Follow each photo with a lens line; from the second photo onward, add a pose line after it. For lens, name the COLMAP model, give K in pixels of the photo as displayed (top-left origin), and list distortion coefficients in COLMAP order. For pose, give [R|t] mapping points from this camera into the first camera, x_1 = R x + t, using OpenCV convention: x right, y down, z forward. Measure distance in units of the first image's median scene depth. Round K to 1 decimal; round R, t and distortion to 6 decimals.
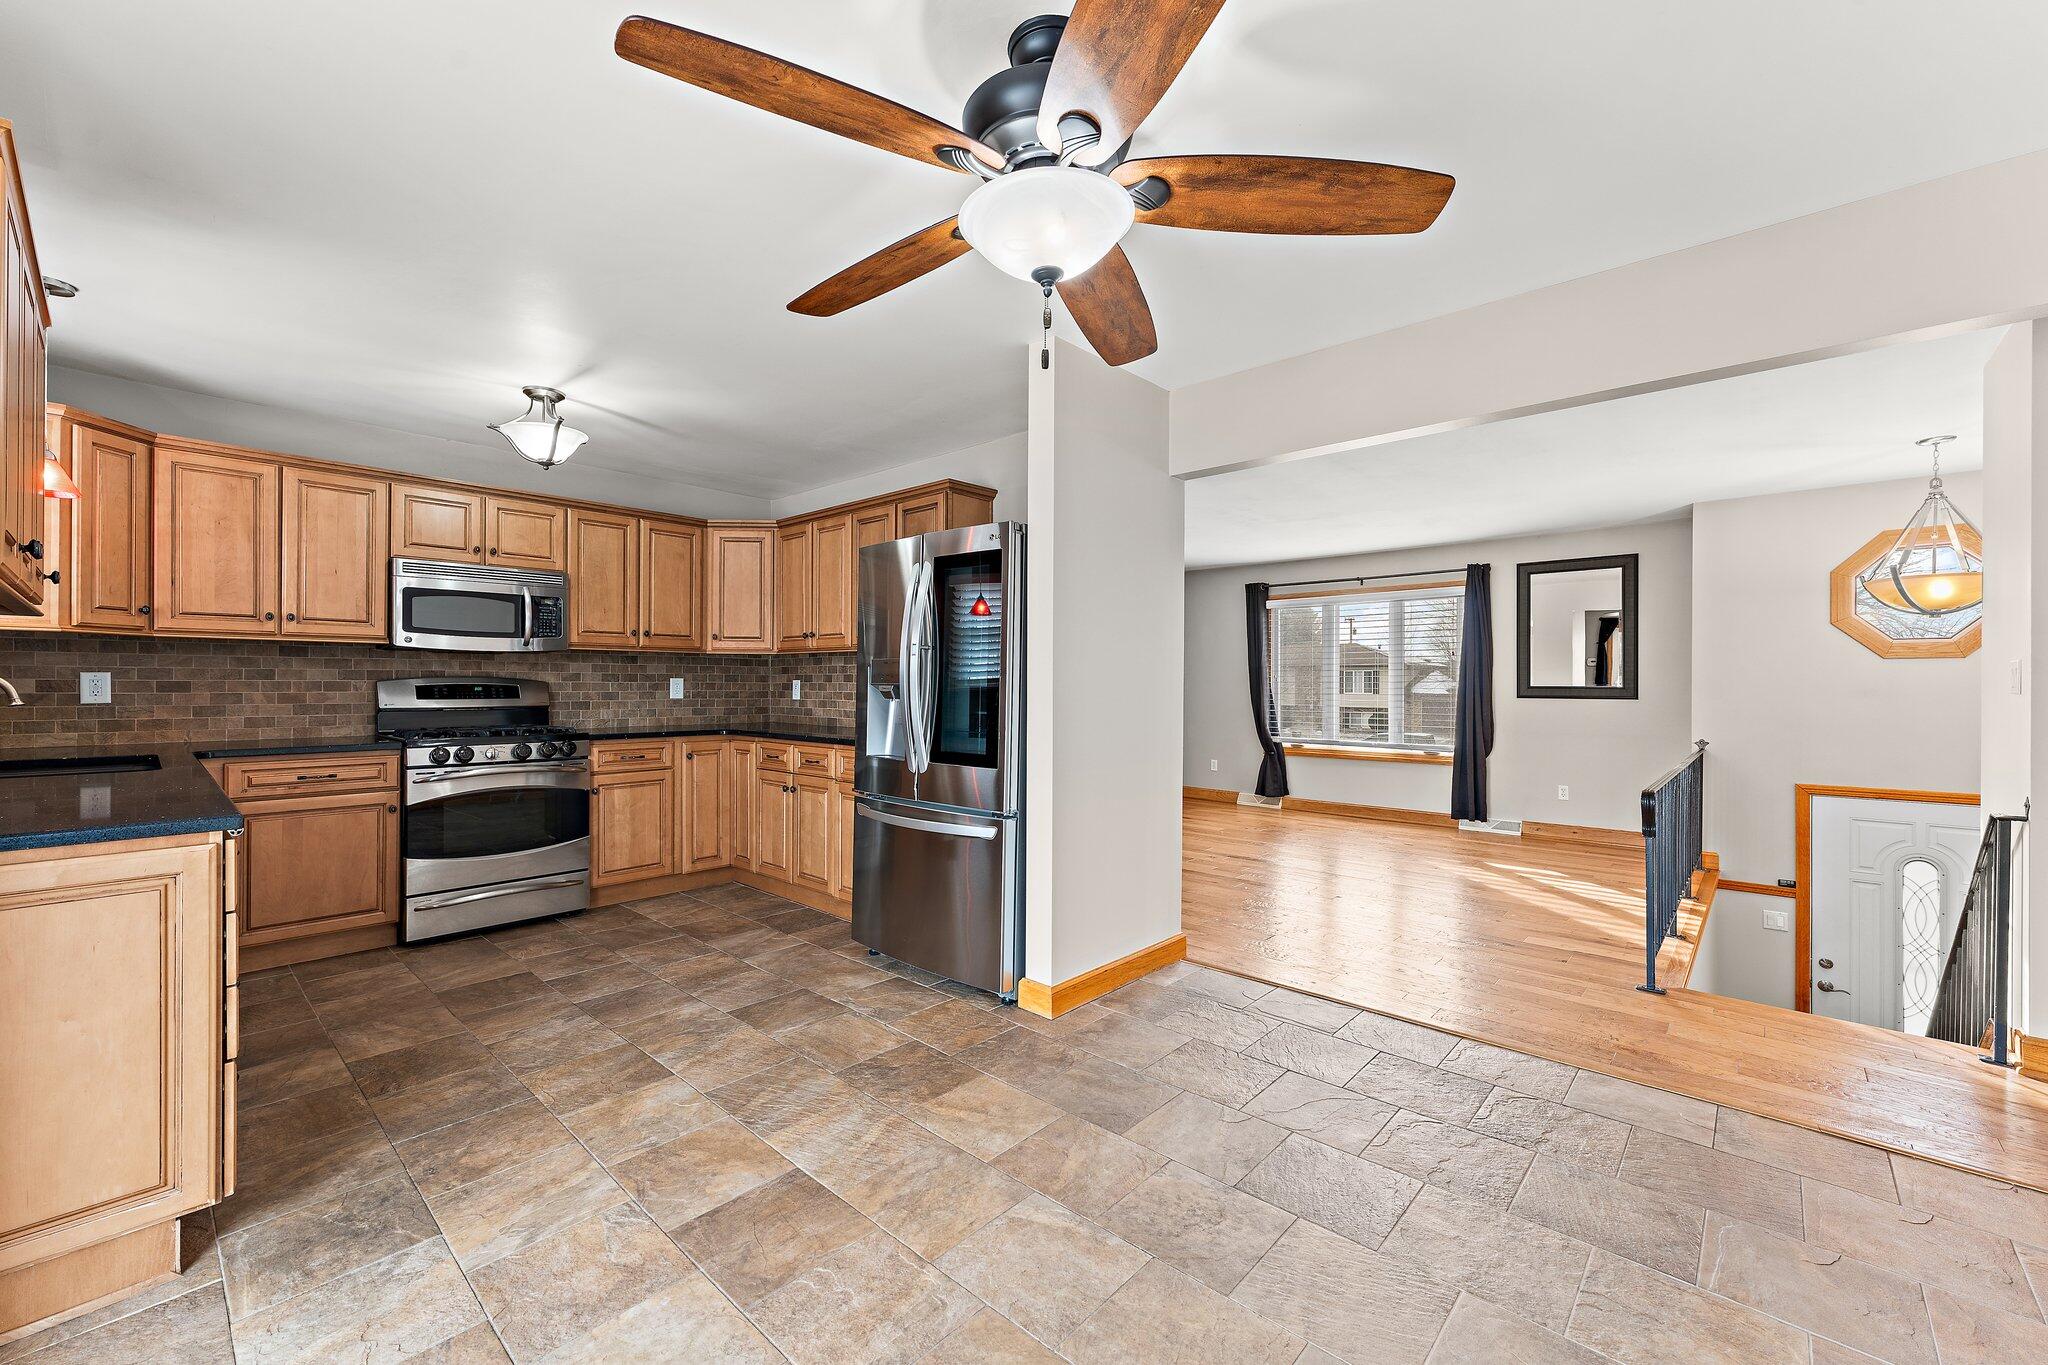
lens RADIAL K [[838.8, 0, 1016.2], [0, 838.8, 685.4], [0, 0, 1]] dist [0.000884, -0.000048]
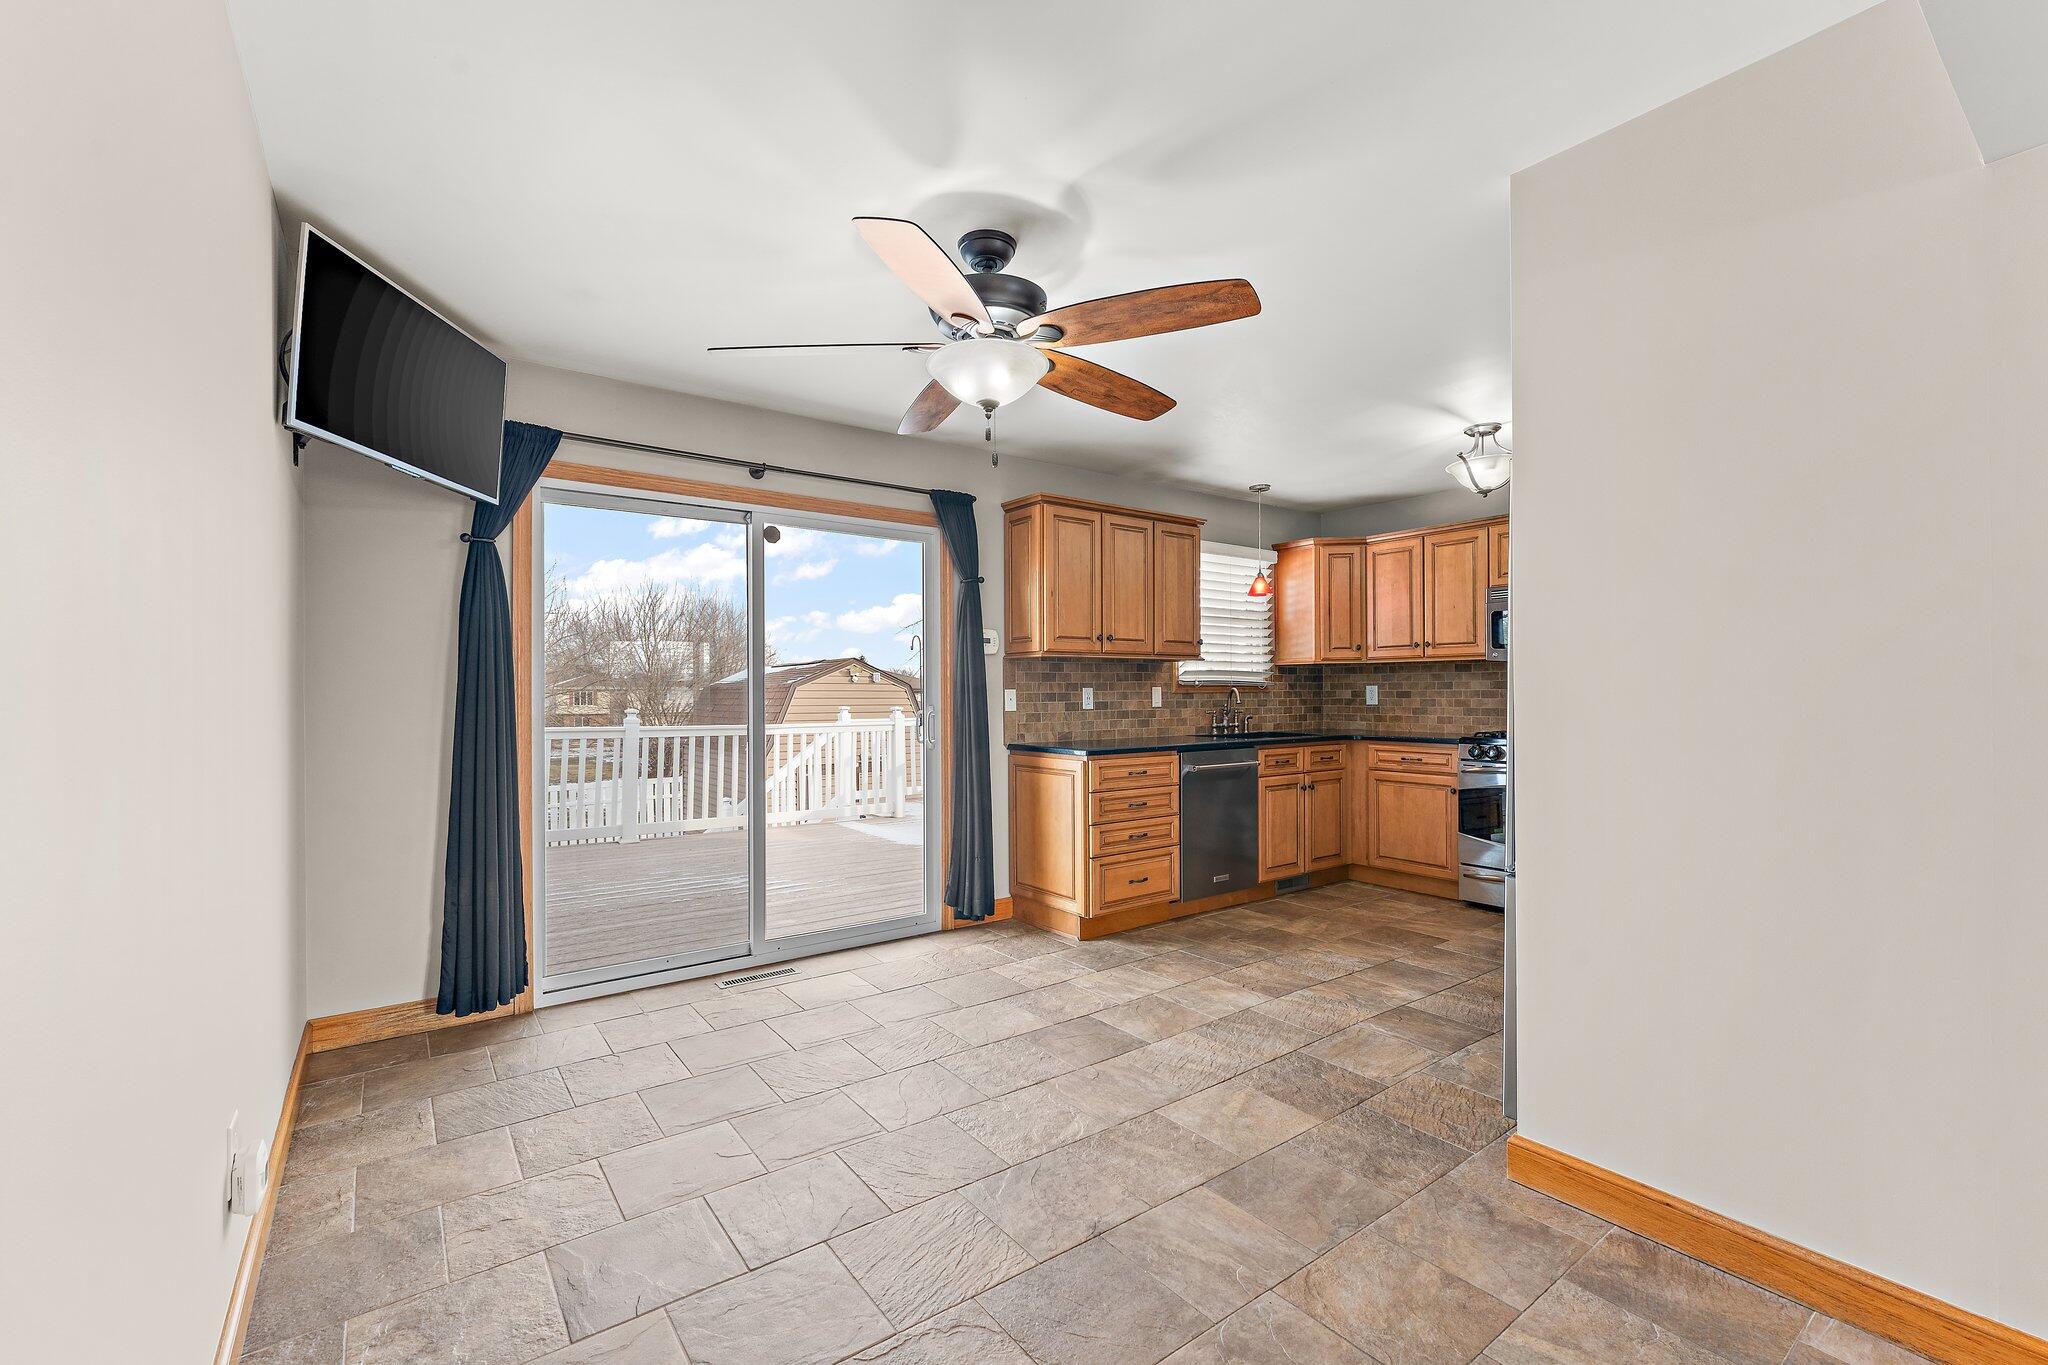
lens RADIAL K [[886.8, 0, 1011.8], [0, 886.8, 697.4], [0, 0, 1]] dist [-0.001136, -0.000191]
pose [[-0.221827, 0.001788, -0.975084, 0.906597], [0.000038, 0.999998, 0.001825, 0.004885], [0.975086, 0.000368, -0.221827, 0.829178]]
